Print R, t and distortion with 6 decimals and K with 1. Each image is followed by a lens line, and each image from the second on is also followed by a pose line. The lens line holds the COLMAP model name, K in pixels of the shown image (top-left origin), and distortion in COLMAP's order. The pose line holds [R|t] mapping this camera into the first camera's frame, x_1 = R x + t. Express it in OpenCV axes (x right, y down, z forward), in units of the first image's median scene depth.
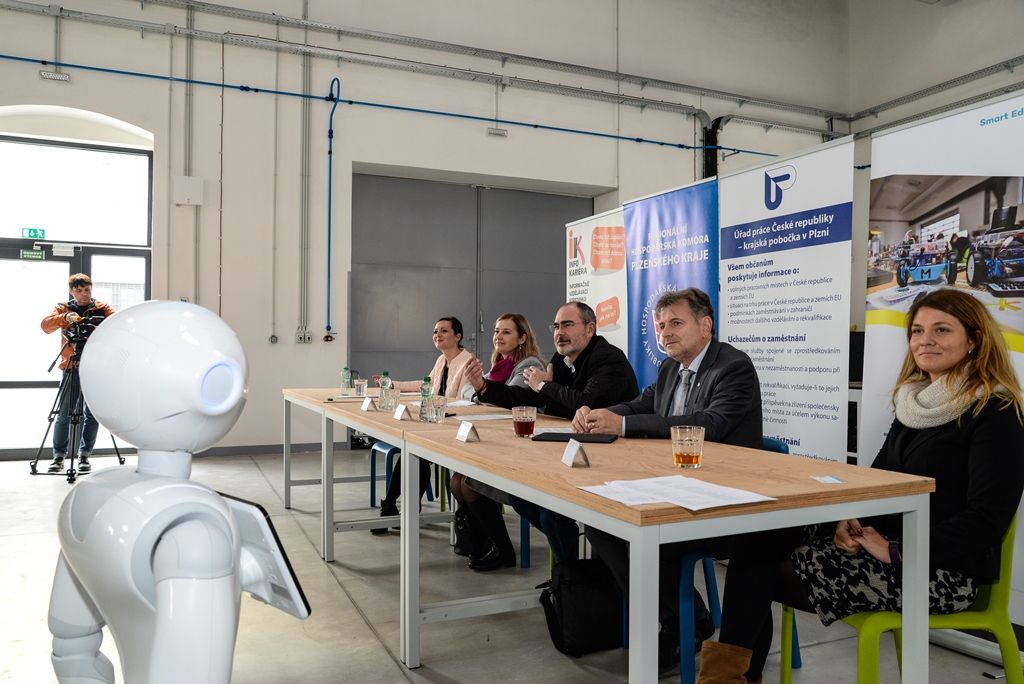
lens RADIAL K [[779.8, 0, 512.7], [0, 779.8, 340.2], [0, 0, 1]] dist [-0.012545, -0.002715]
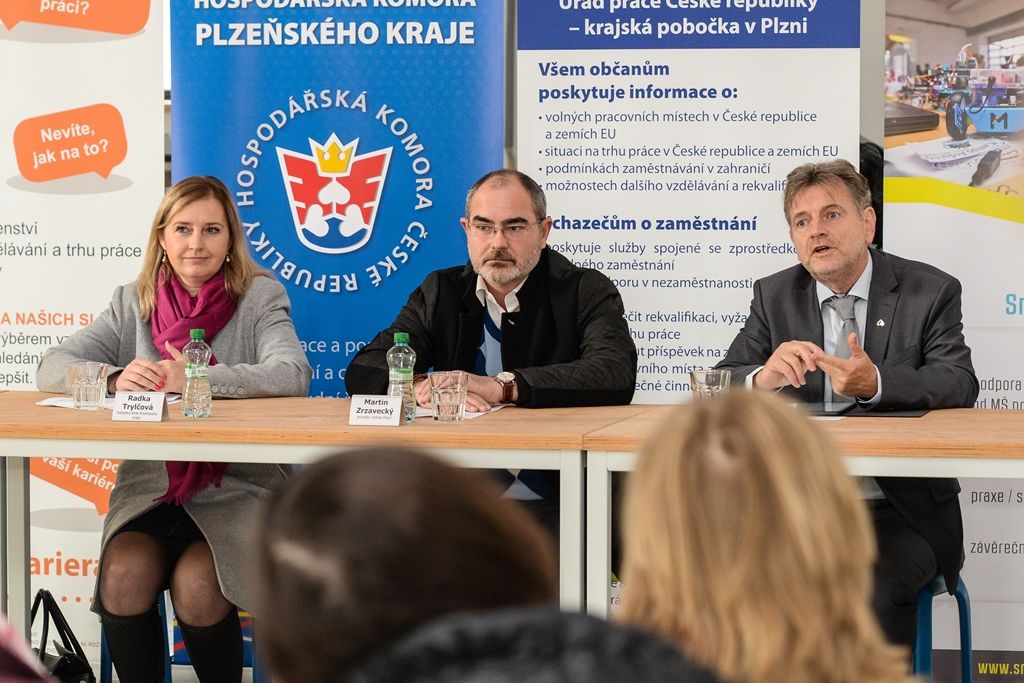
lens RADIAL K [[3917.0, 0, 512.0], [0, 3917.0, 341.7], [0, 0, 1]] dist [-0.057138, 0.000000]
pose [[0.614893, -0.049923, 0.787028, -1.777646], [-0.007561, 0.997575, 0.069186, -0.103653], [-0.788574, -0.048493, 0.613025, -0.481119]]
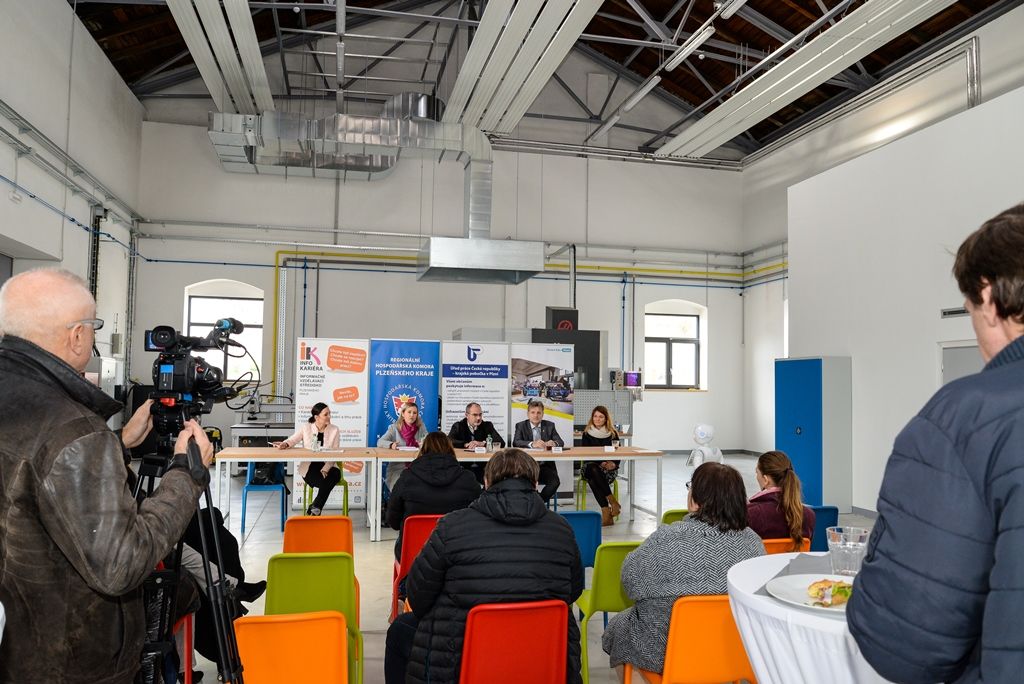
lens RADIAL K [[770.2, 0, 510.5], [0, 770.2, 342.9], [0, 0, 1]] dist [-0.003226, -0.000207]
pose [[0.194915, 0.048062, 0.979642, -2.227132], [-0.029408, 0.998636, -0.043142, -0.128134], [-0.980379, -0.020400, 0.196062, 0.397784]]
